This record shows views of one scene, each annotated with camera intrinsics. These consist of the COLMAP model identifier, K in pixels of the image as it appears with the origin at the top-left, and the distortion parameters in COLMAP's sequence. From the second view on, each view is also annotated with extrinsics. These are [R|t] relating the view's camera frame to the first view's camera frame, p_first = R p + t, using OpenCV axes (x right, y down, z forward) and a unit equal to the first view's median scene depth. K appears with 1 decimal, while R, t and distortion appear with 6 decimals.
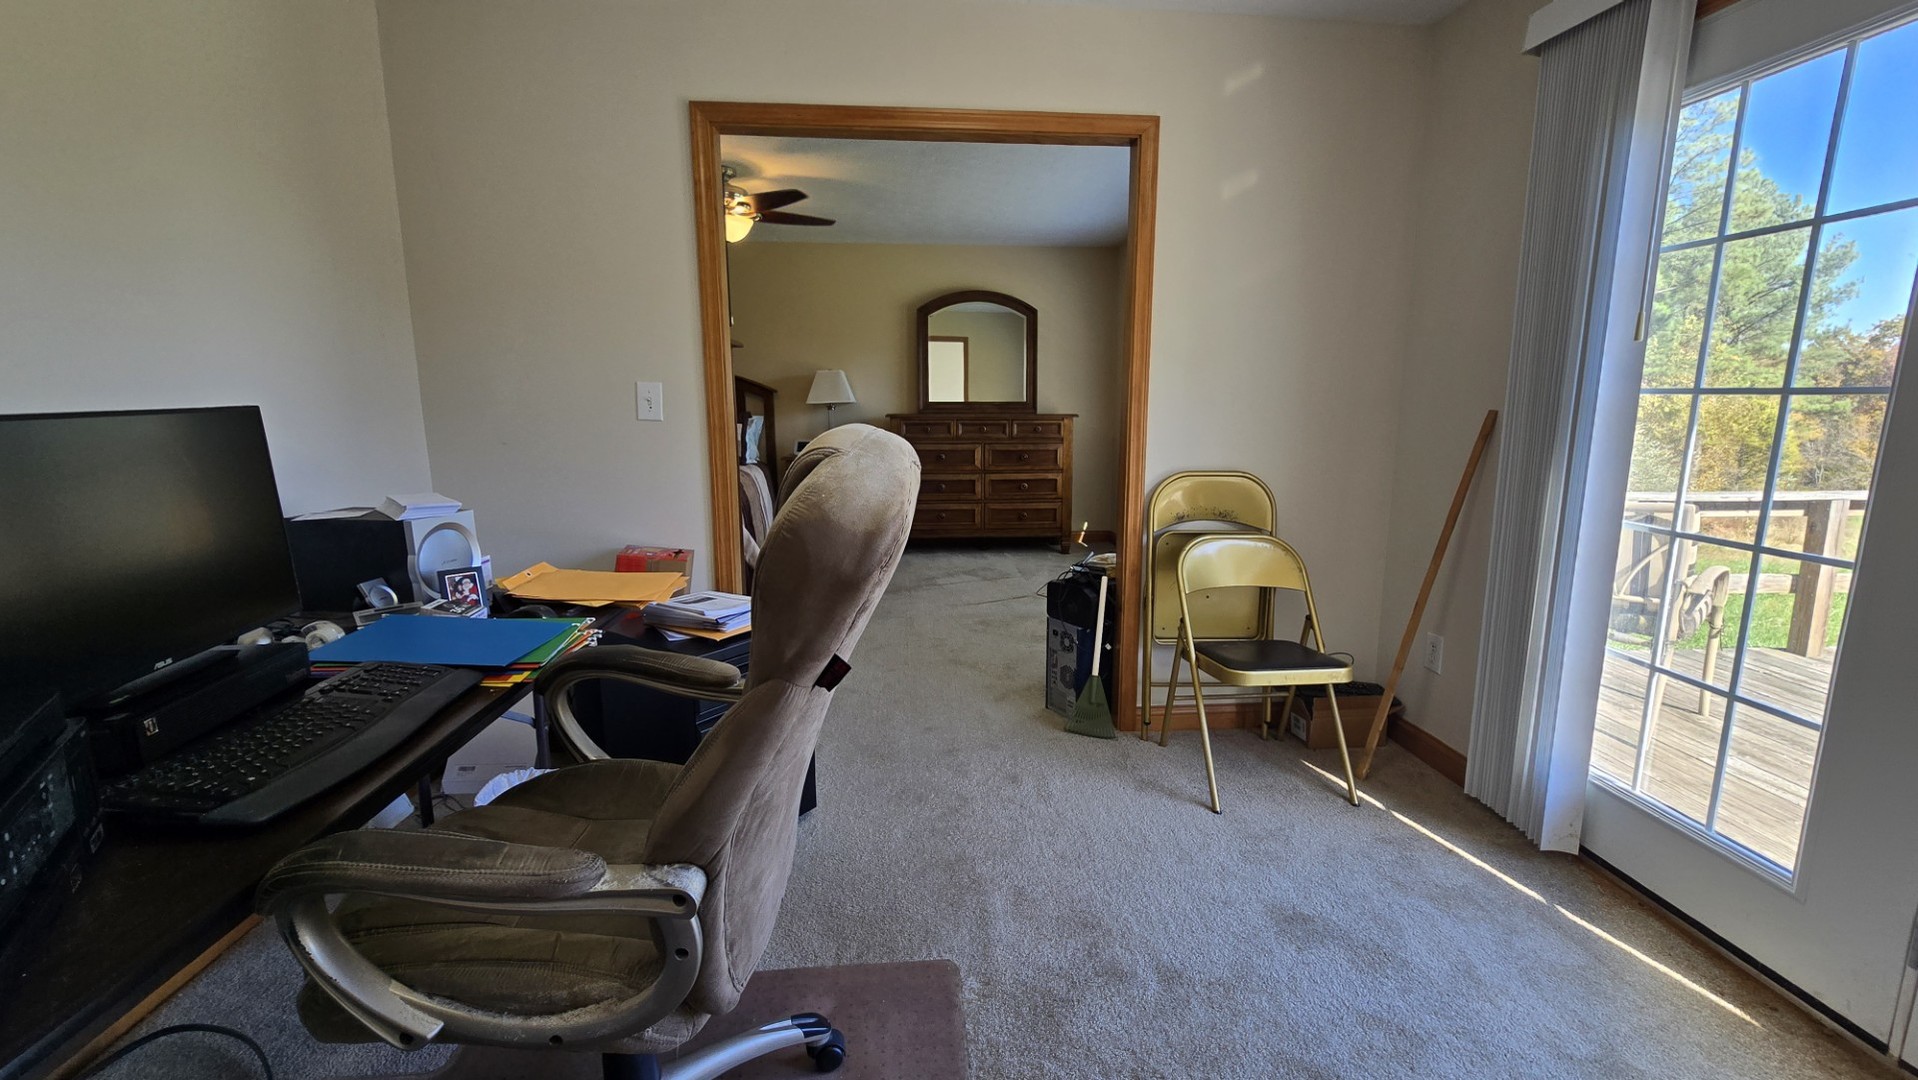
lens RADIAL K [[791.0, 0, 963.0], [0, 791.0, 535.1], [0, 0, 1]] dist [-0.000563, 0.000183]
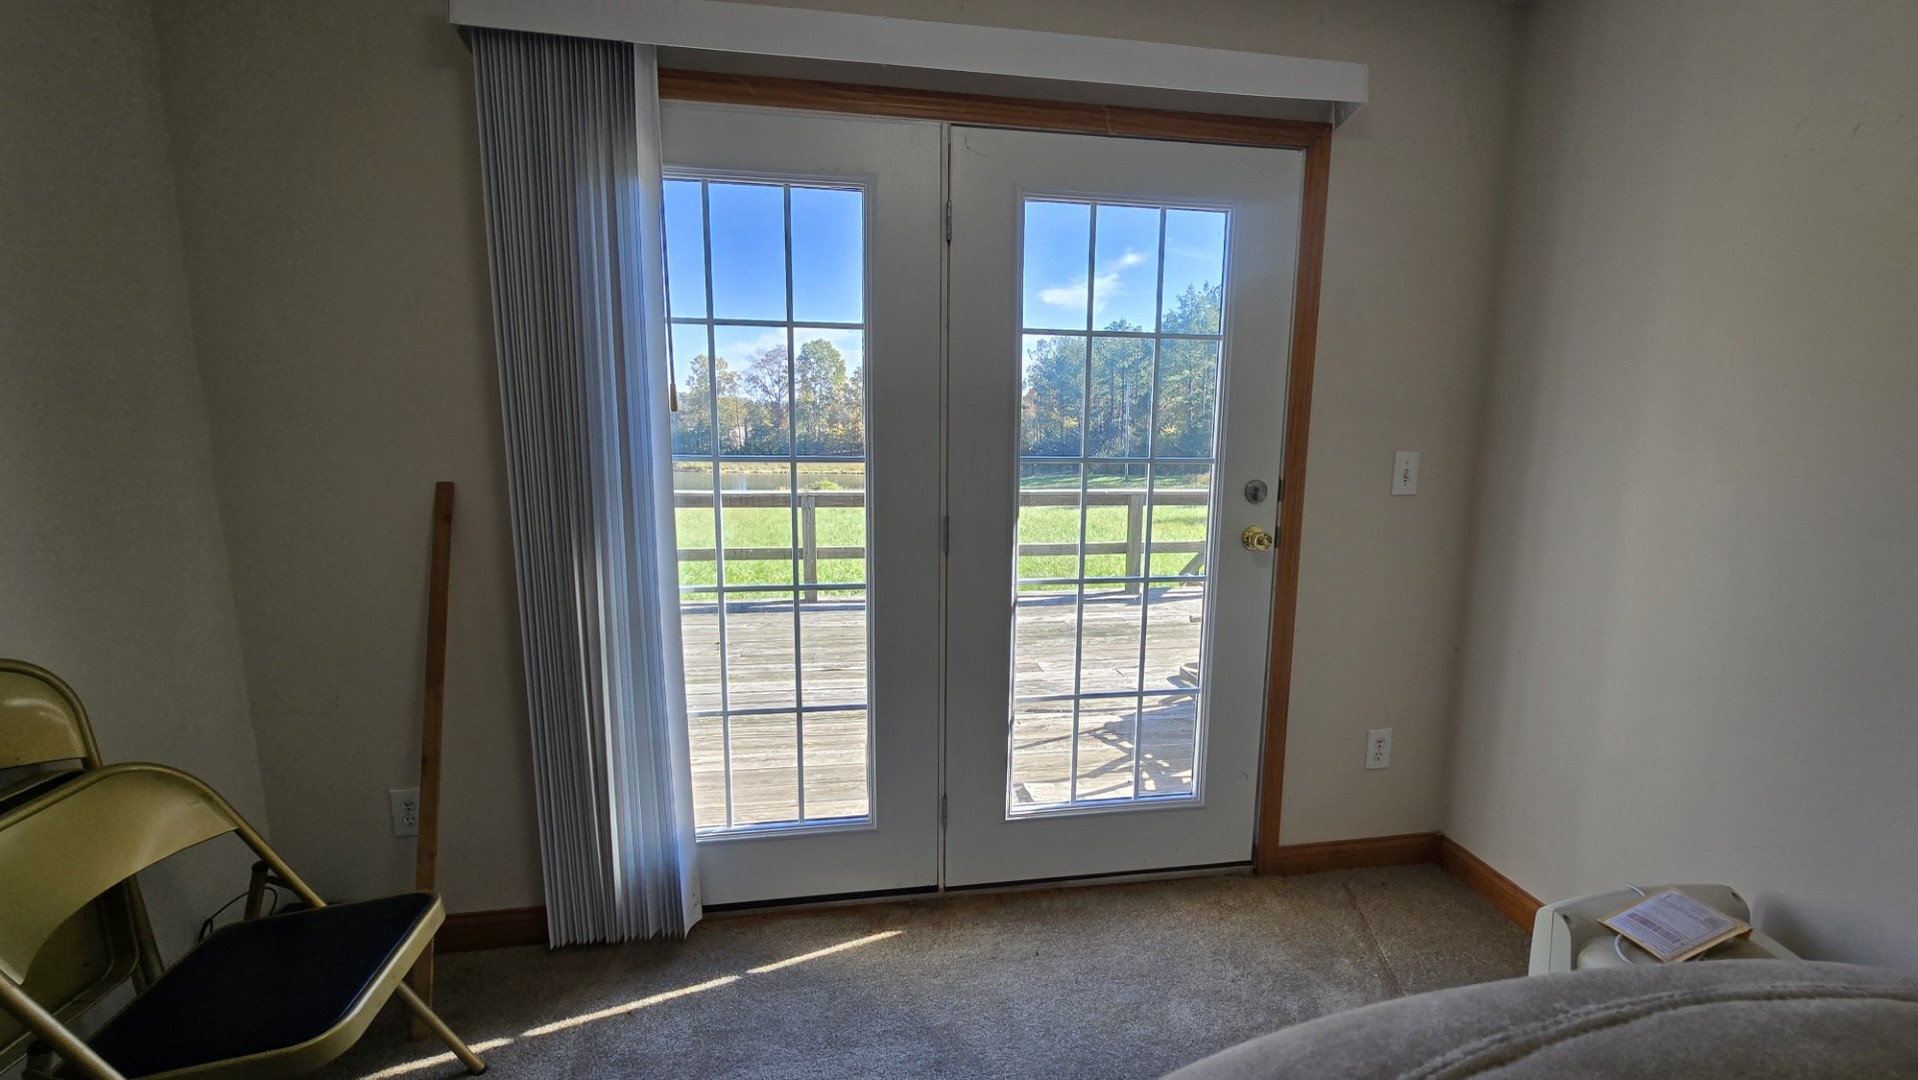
lens RADIAL K [[791.0, 0, 963.0], [0, 791.0, 535.1], [0, 0, 1]] dist [-0.000563, 0.000183]
pose [[-0.086051, -0.148880, 0.985104, -0.175081], [0.164783, 0.973027, 0.161449, -0.185171], [-0.982569, 0.176221, -0.059197, 0.694889]]
